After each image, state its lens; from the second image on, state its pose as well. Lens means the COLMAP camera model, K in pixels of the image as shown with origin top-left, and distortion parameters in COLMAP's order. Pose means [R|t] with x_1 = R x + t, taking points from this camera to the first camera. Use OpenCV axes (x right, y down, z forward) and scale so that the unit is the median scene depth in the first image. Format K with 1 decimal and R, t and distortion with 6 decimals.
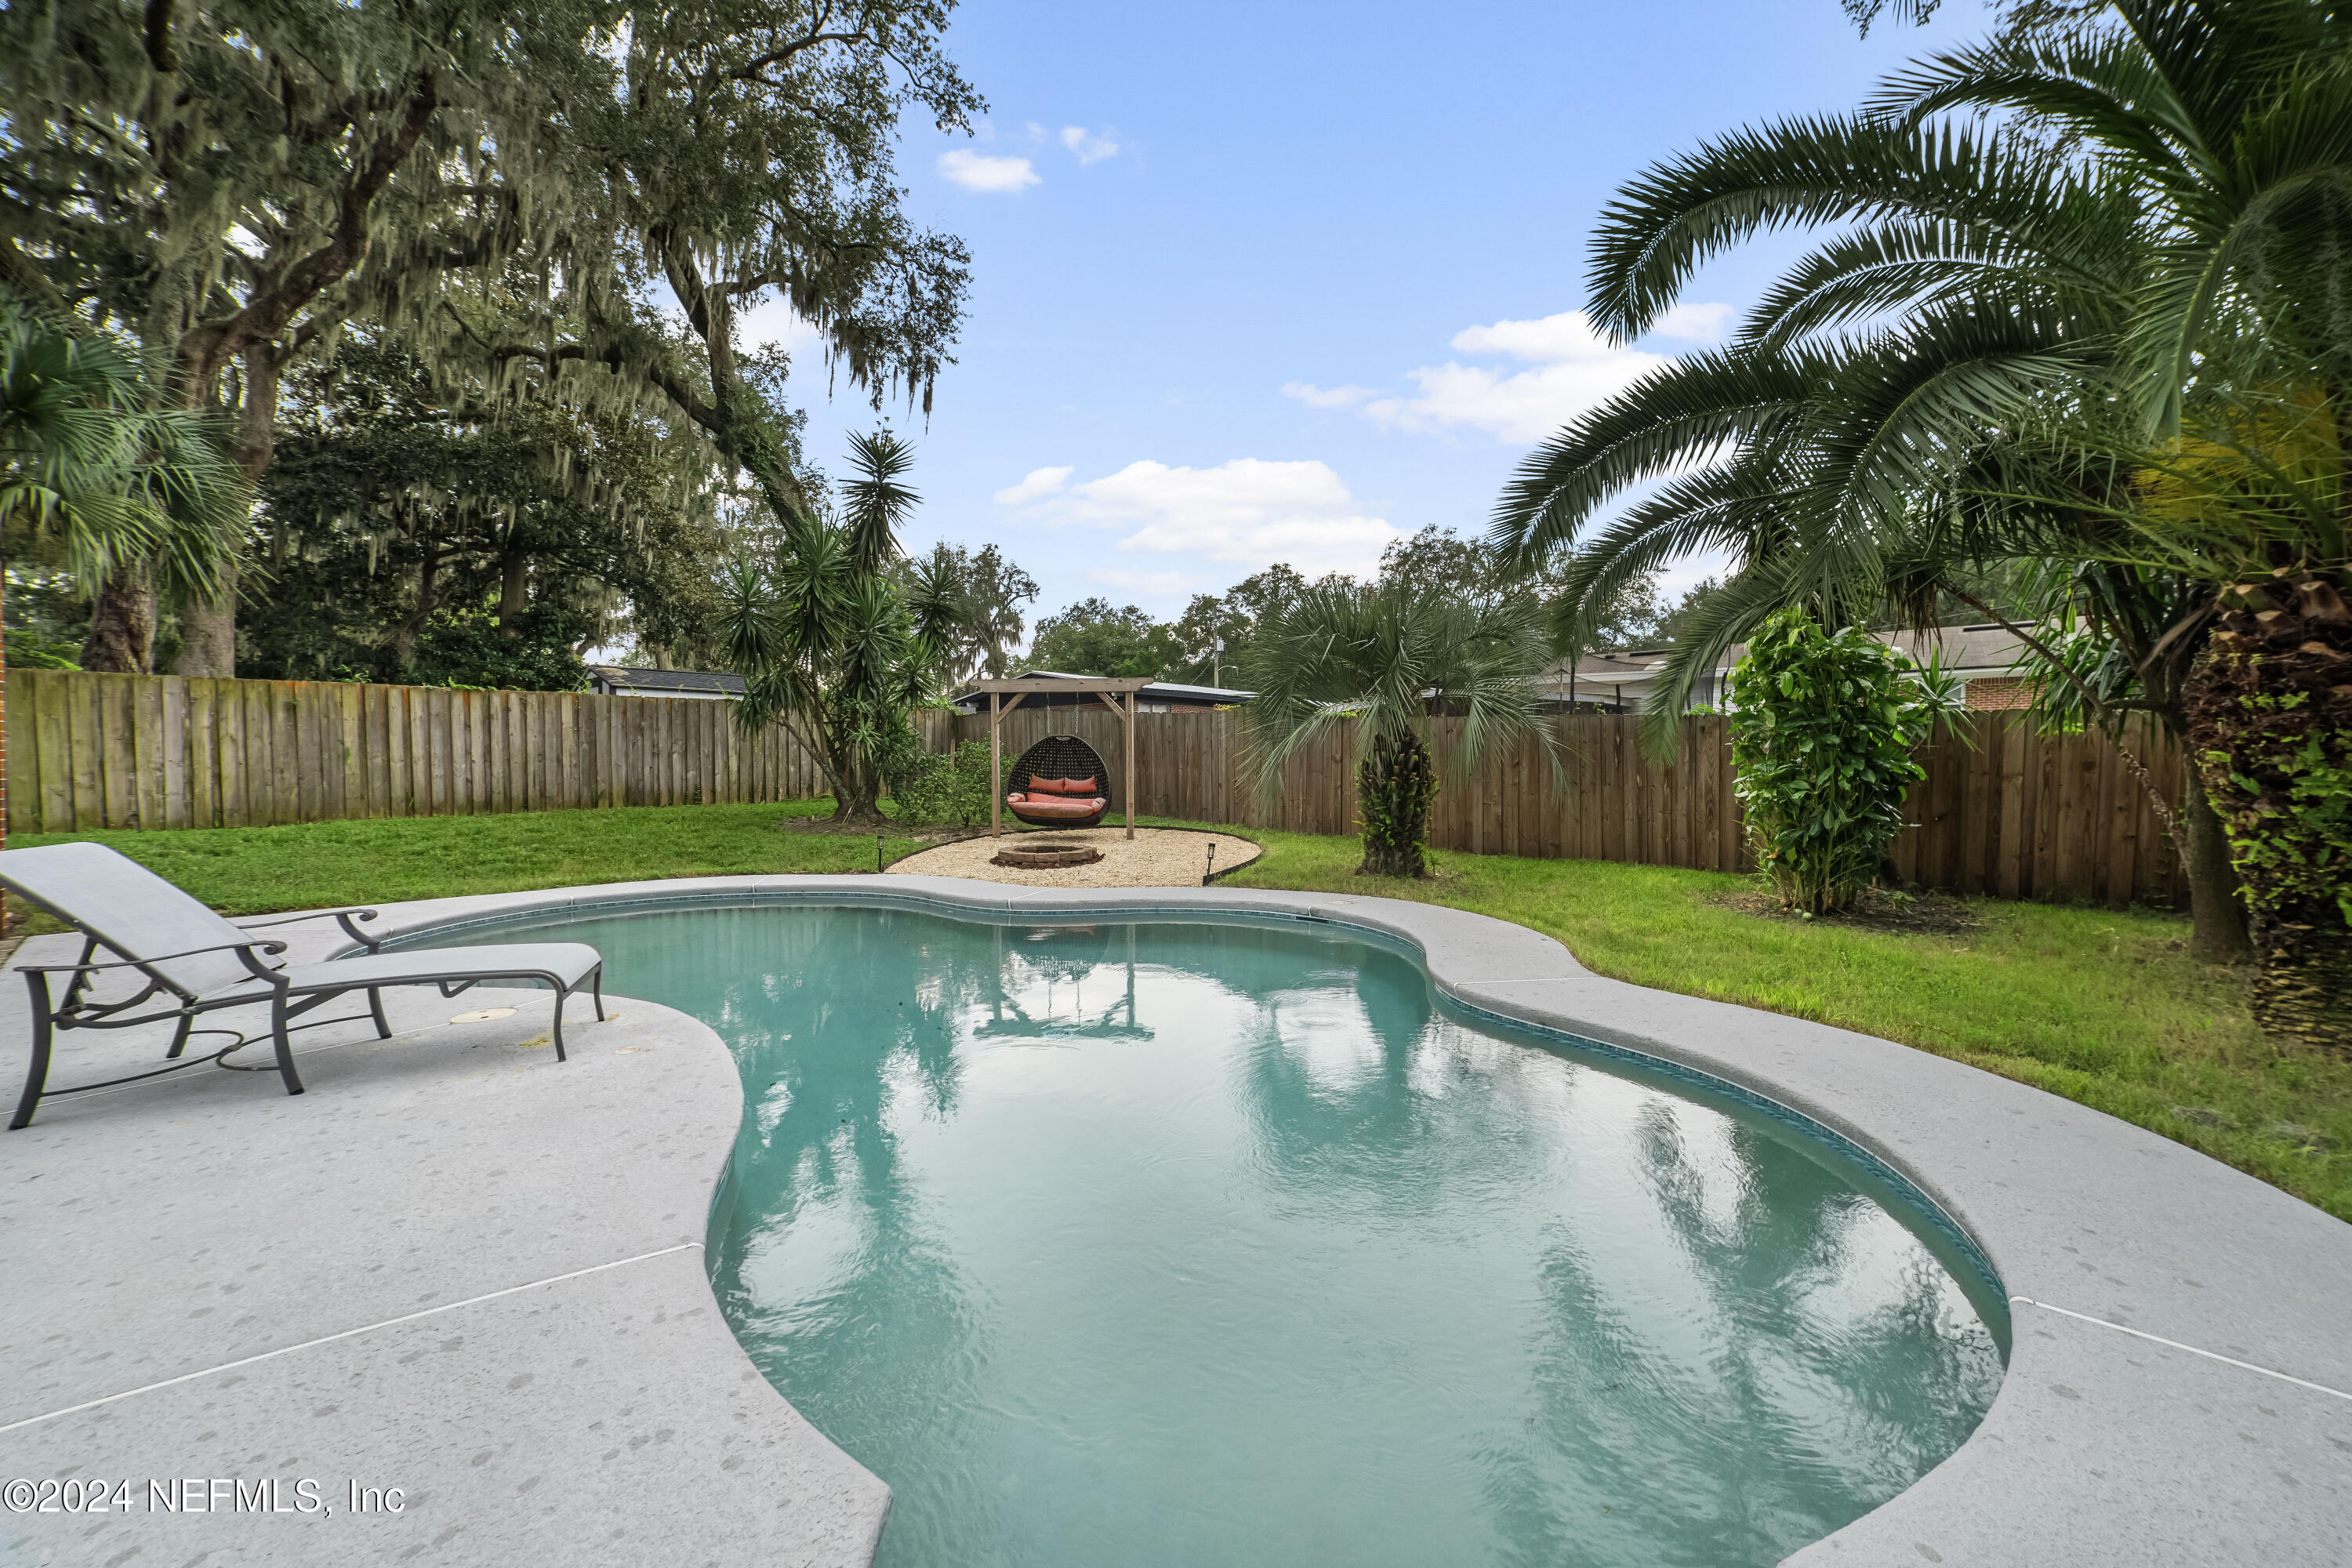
lens RADIAL K [[889.9, 0, 1183.9], [0, 889.9, 770.7], [0, 0, 1]] dist [-0.017755, 0.007634]
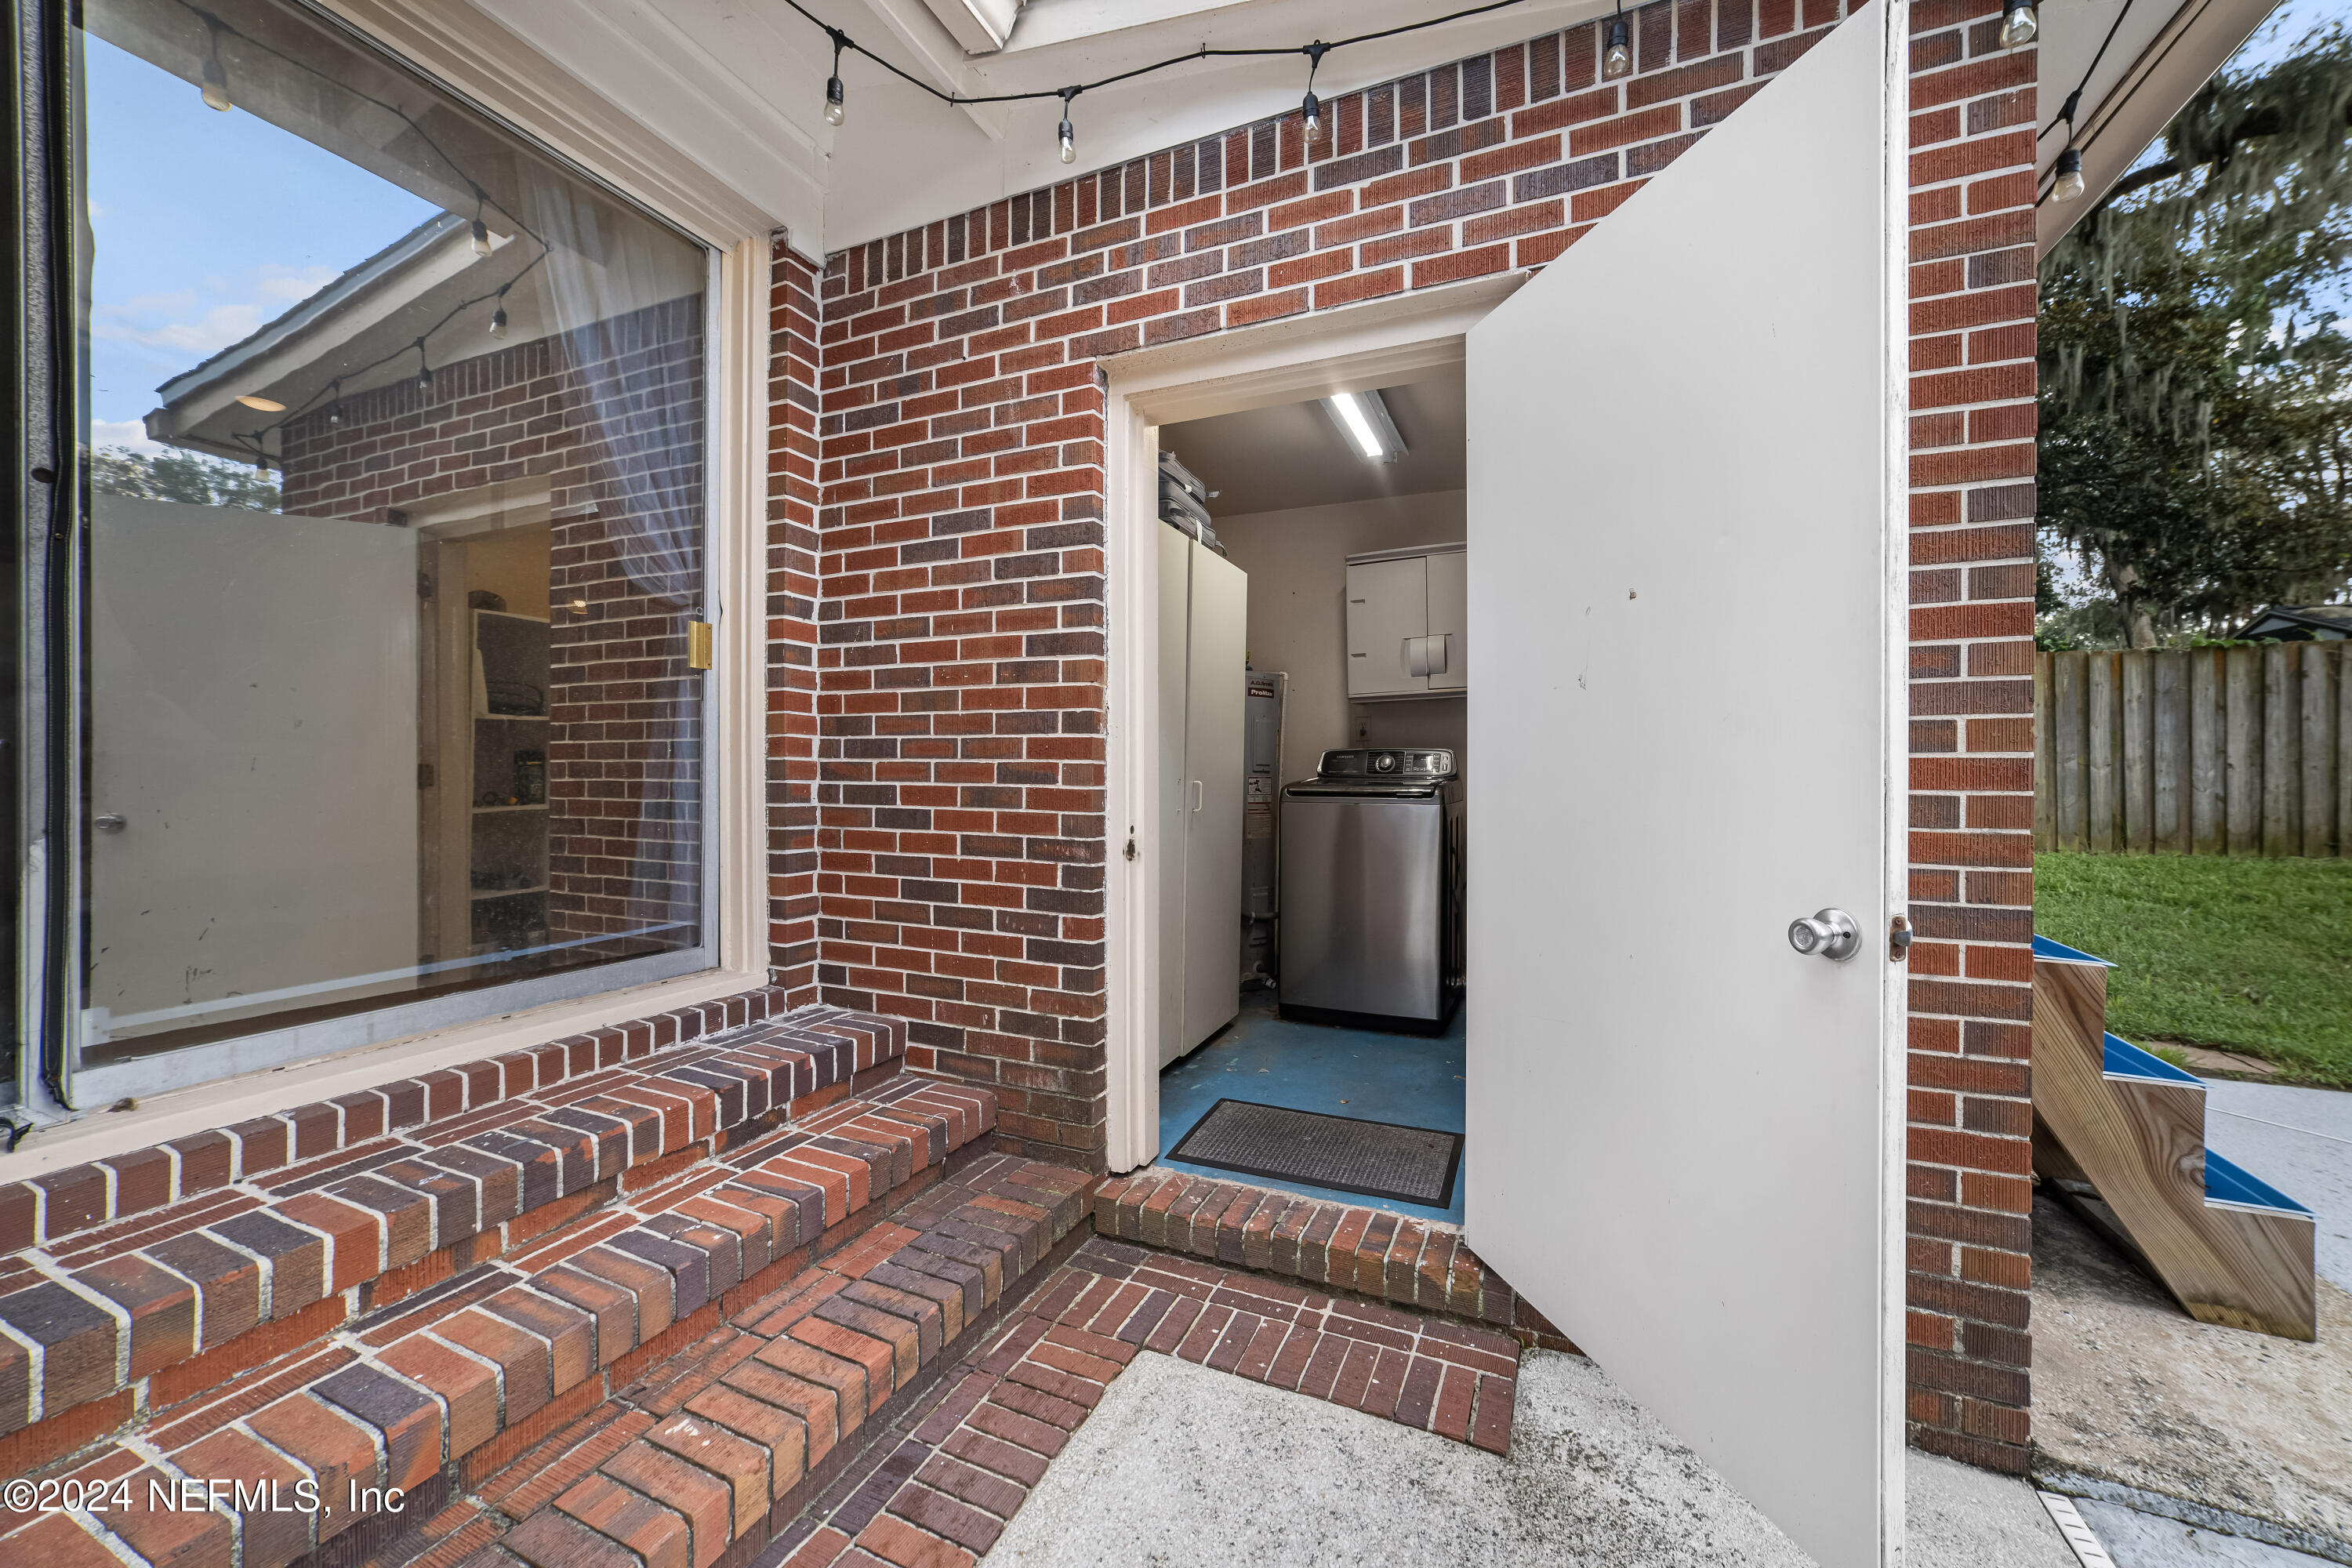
lens RADIAL K [[889.9, 0, 1192.0], [0, 889.9, 780.8], [0, 0, 1]] dist [-0.017755, 0.007634]
pose [[0.300204, 0.014863, -0.953759, -0.445776], [-0.009029, 0.999878, 0.012739, -0.001634], [0.953832, 0.004787, 0.300301, 0.145295]]
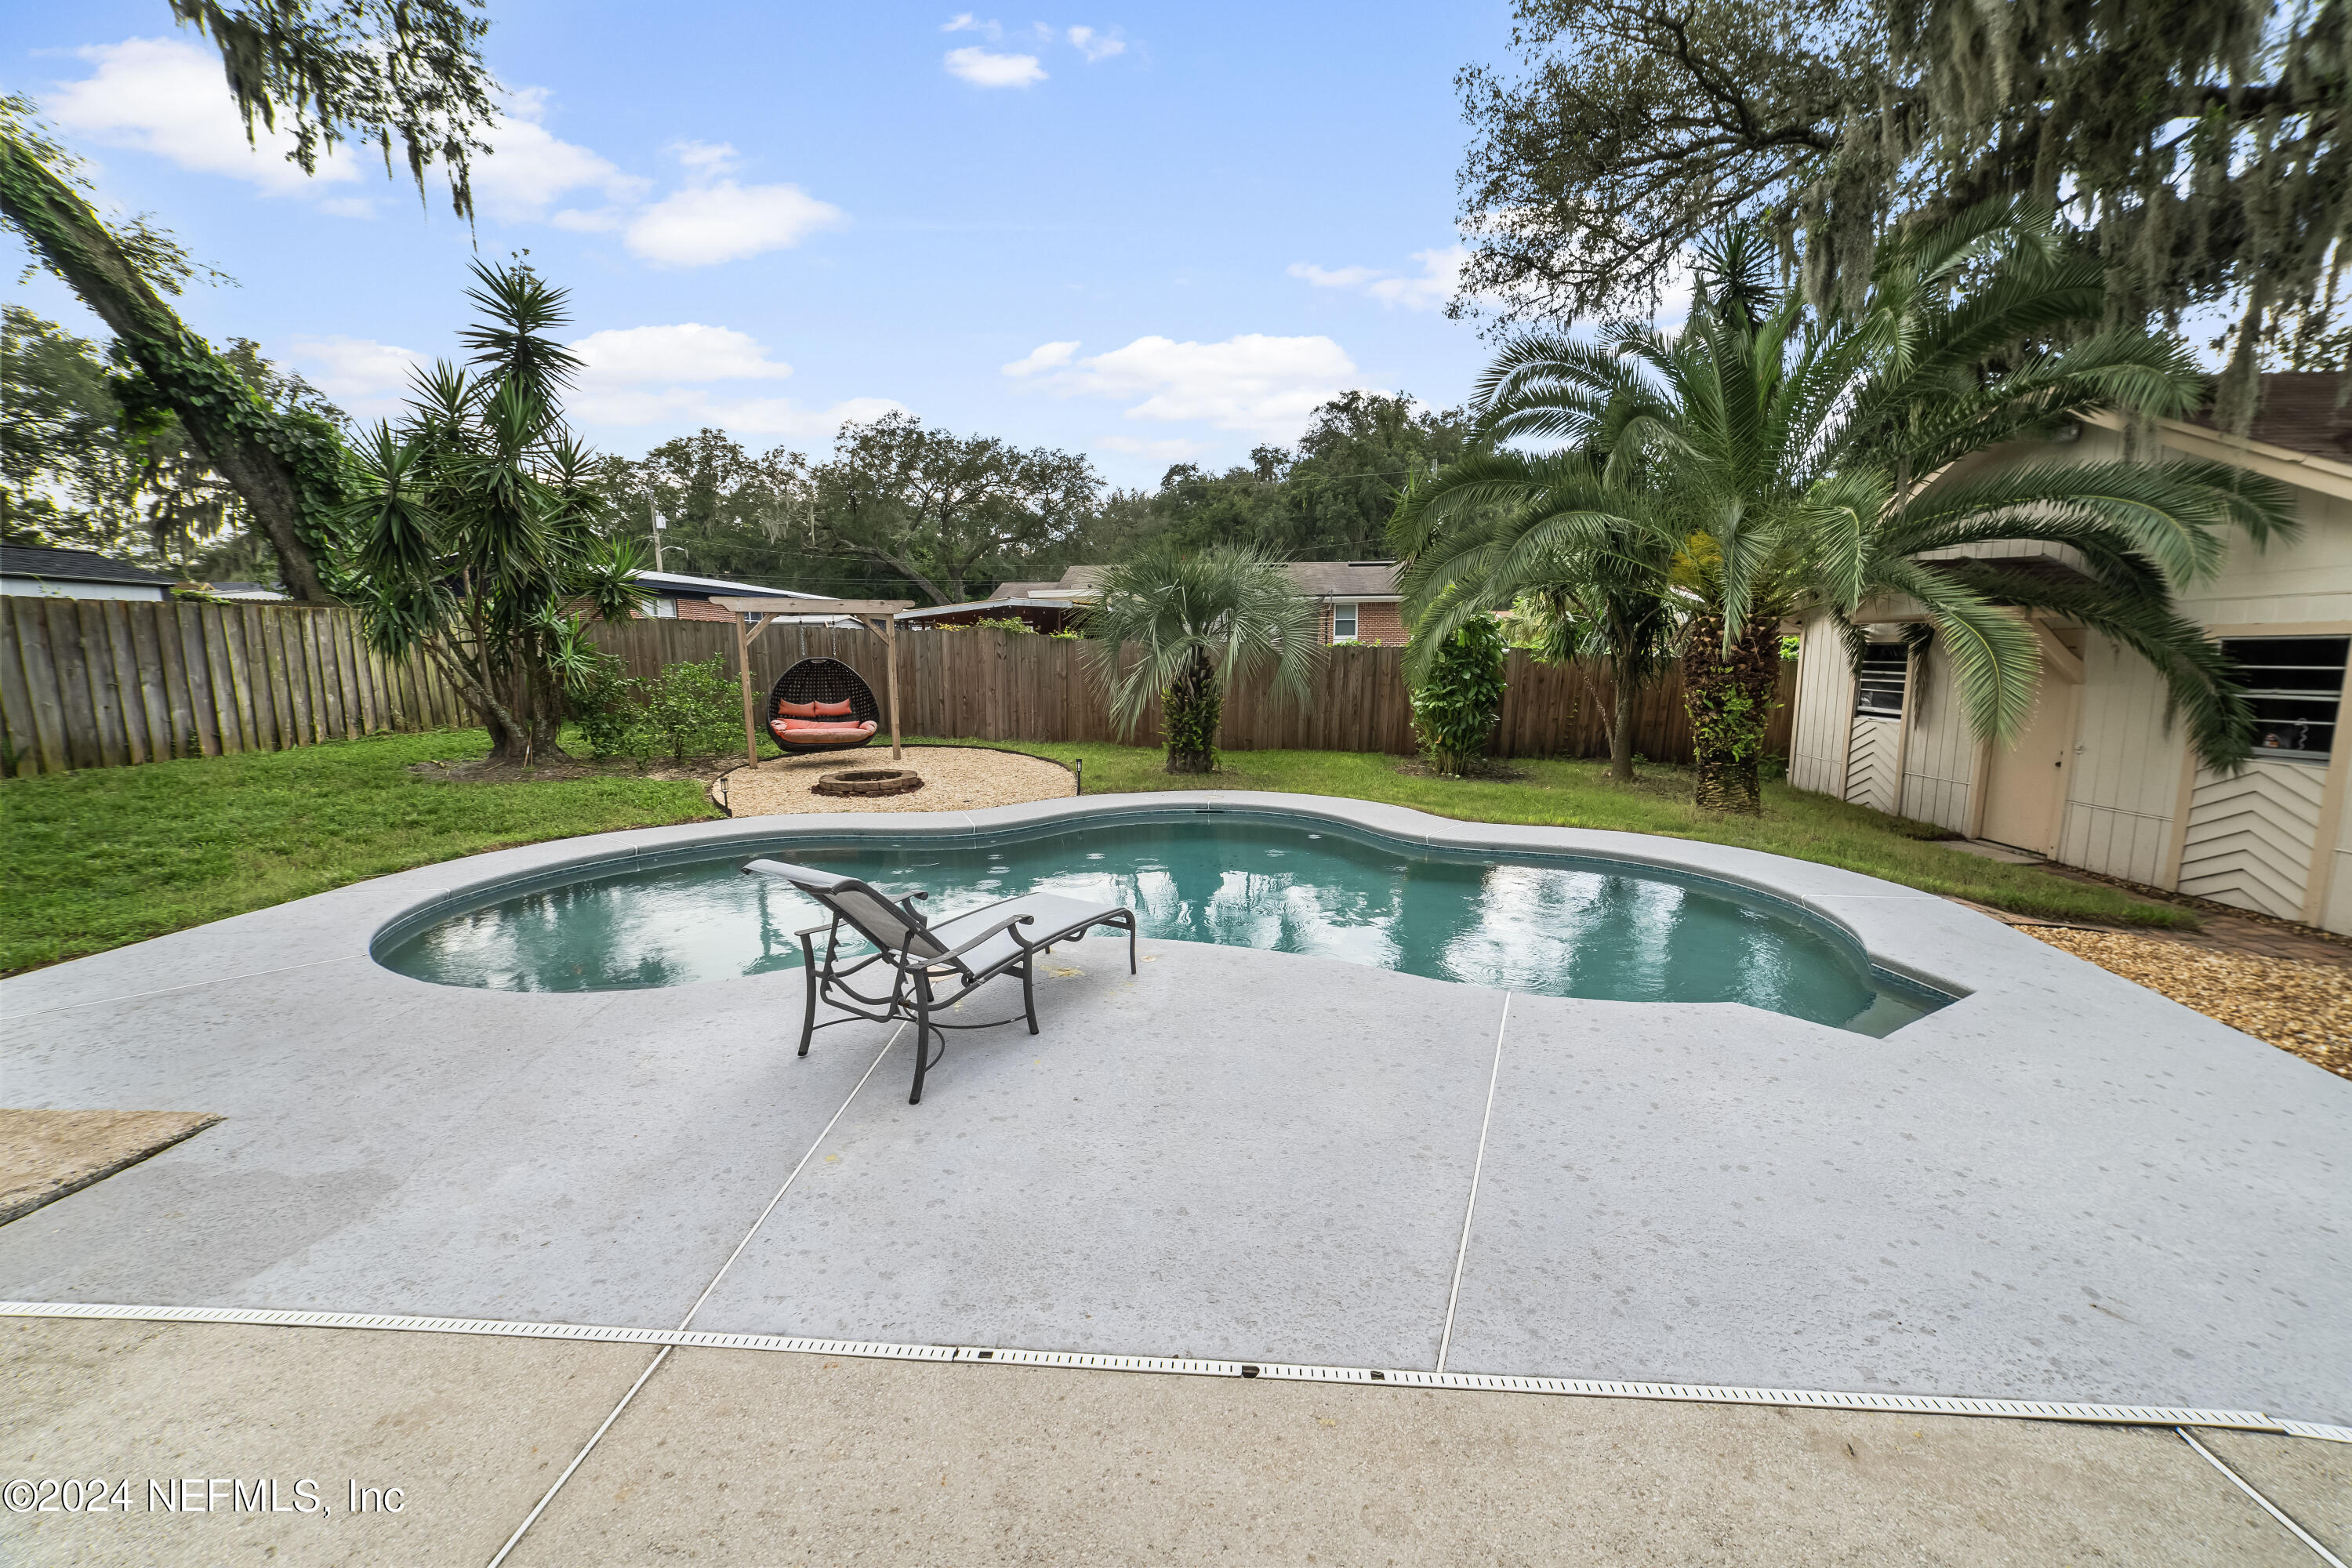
lens RADIAL K [[889.9, 0, 1184.9], [0, 889.9, 778.2], [0, 0, 1]] dist [-0.017755, 0.007634]
pose [[0.802922, -0.088953, 0.589410, -0.396202], [0.009871, 0.990651, 0.136061, -0.037558], [-0.596003, -0.103428, 0.796293, -0.017340]]
